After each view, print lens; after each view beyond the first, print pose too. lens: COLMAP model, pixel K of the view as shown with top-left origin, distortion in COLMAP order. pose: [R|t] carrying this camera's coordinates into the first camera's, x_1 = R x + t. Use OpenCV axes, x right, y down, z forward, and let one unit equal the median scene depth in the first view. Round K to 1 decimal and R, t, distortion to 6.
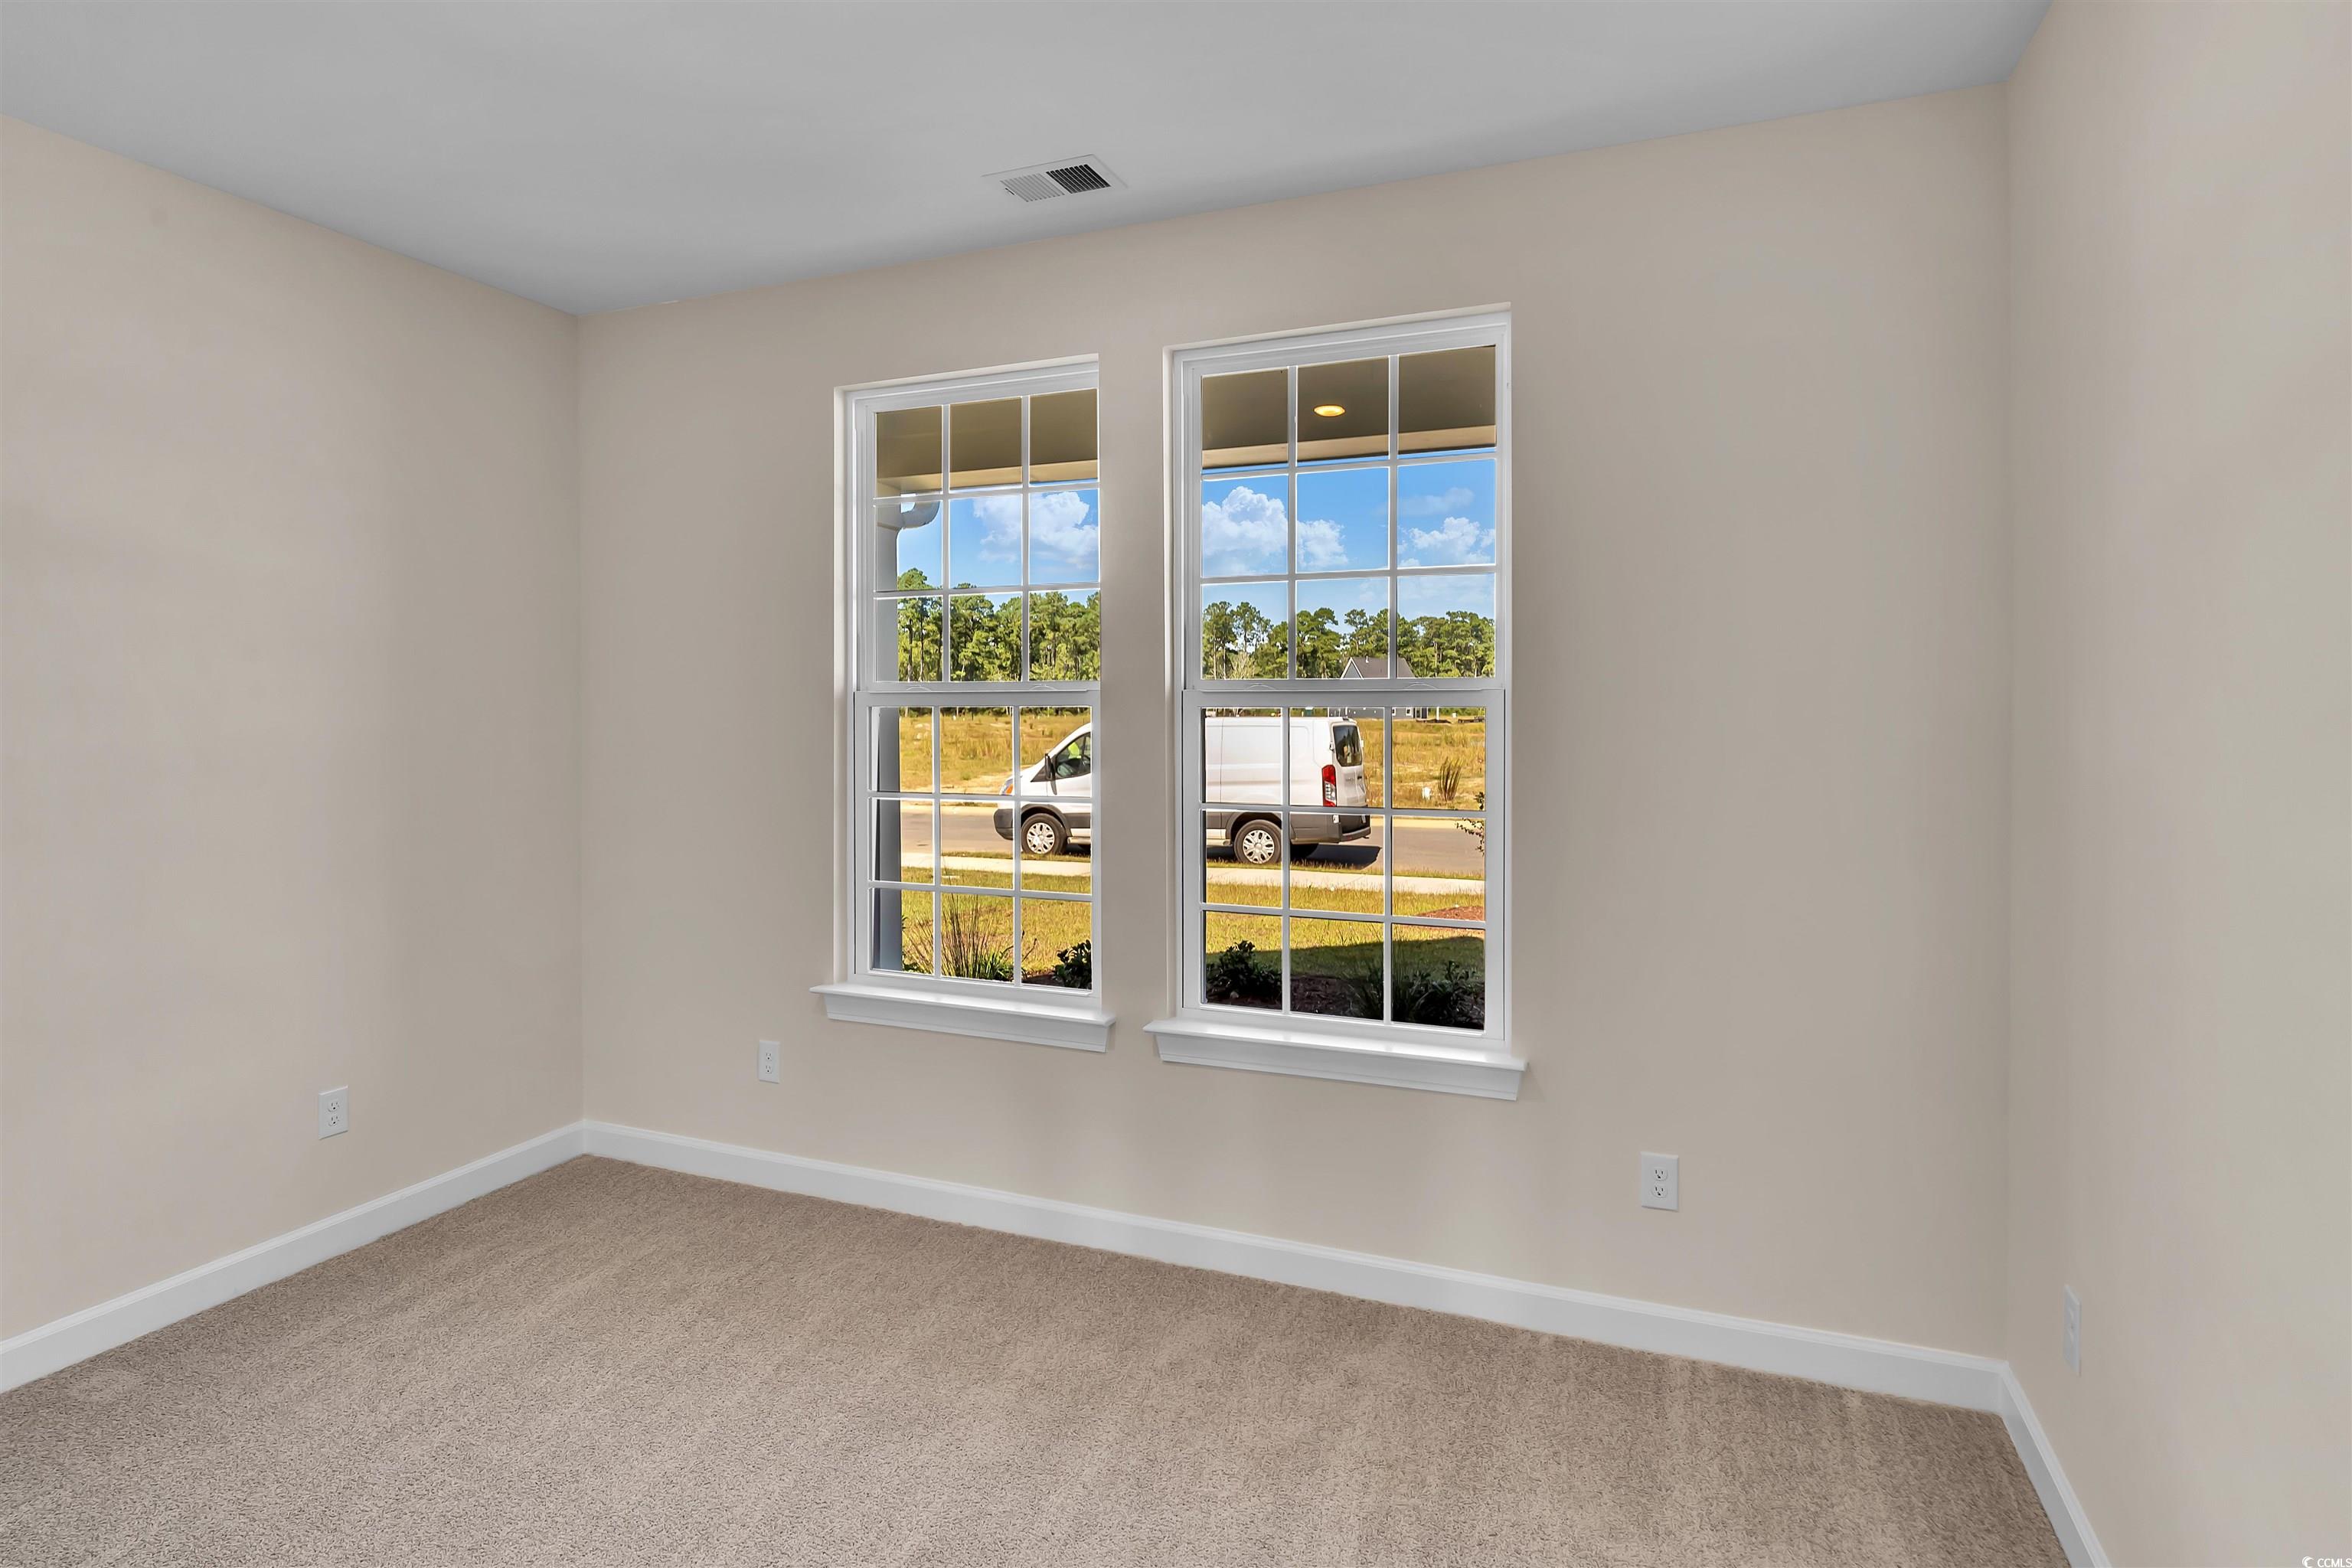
lens RADIAL K [[1230.4, 0, 1173.3], [0, 1230.4, 735.8], [0, 0, 1]] dist [-0.001448, 0.000017]
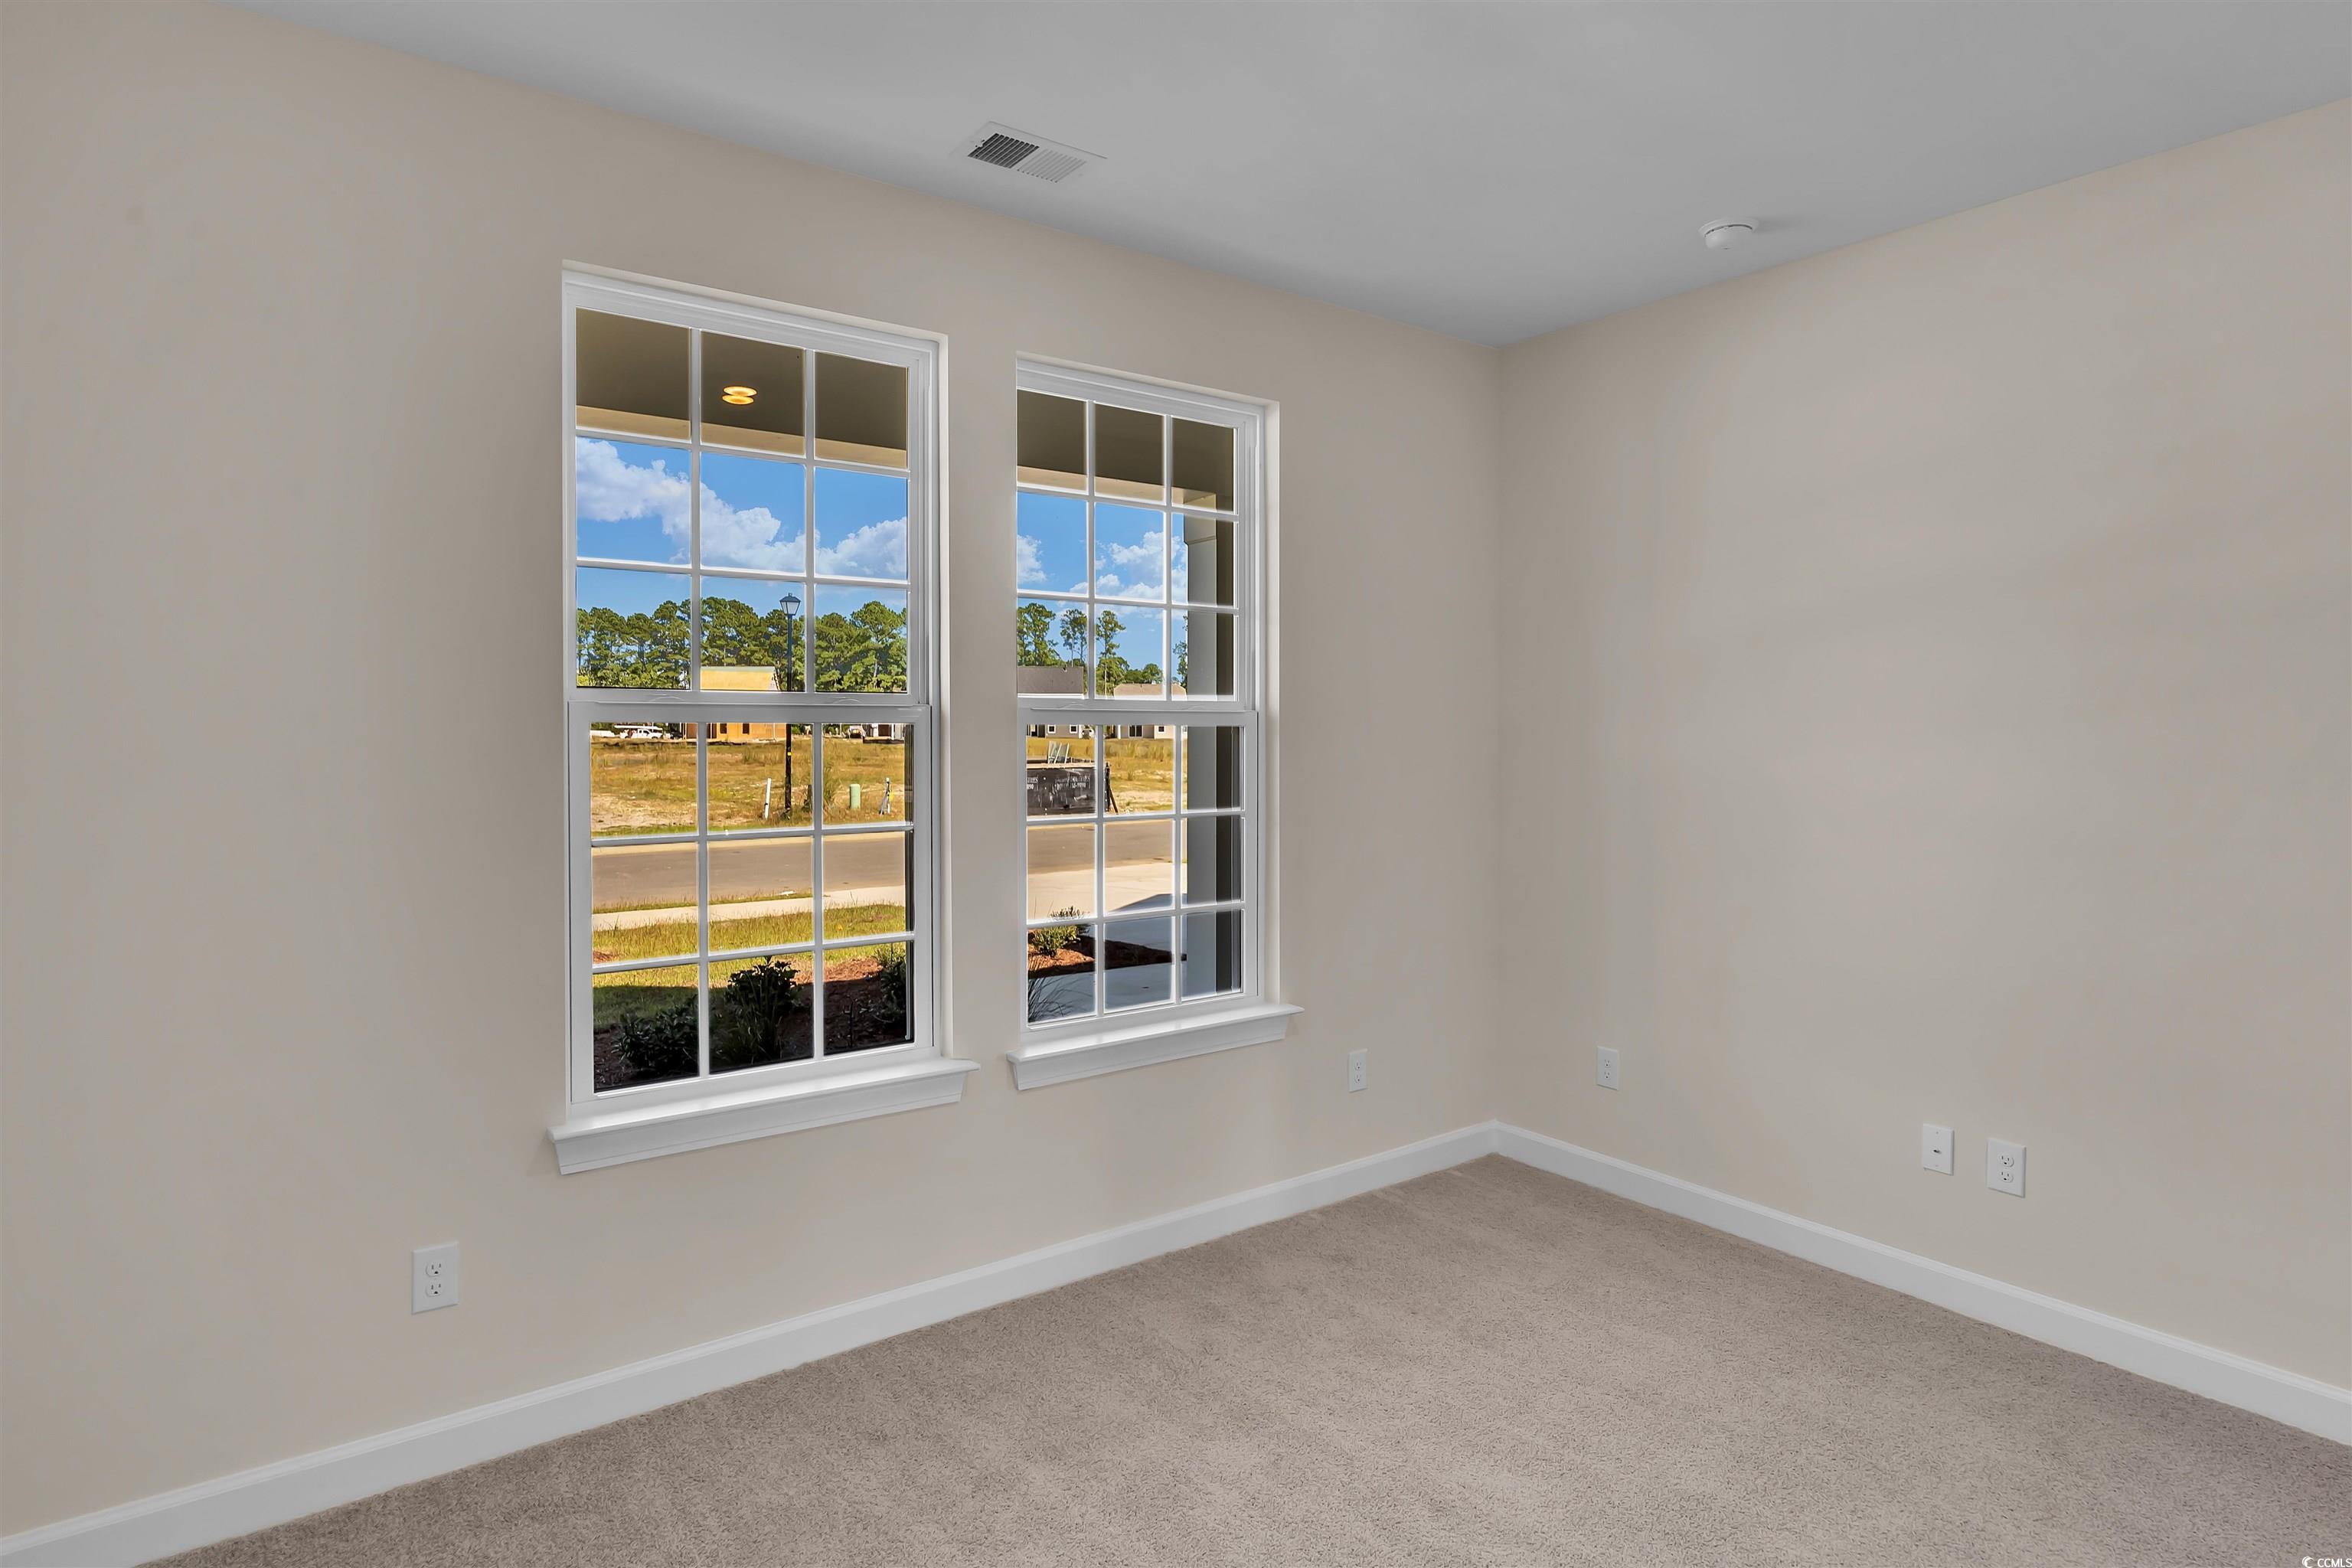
lens RADIAL K [[1353.7, 0, 1176.2], [0, 1353.7, 777.5], [0, 0, 1]] dist [0.002329, 0.000175]
pose [[0.486946, -0.029868, 0.872921, -0.837618], [0.014859, 0.999554, 0.025912, -0.009020], [-0.873305, 0.000353, 0.487173, 0.357385]]
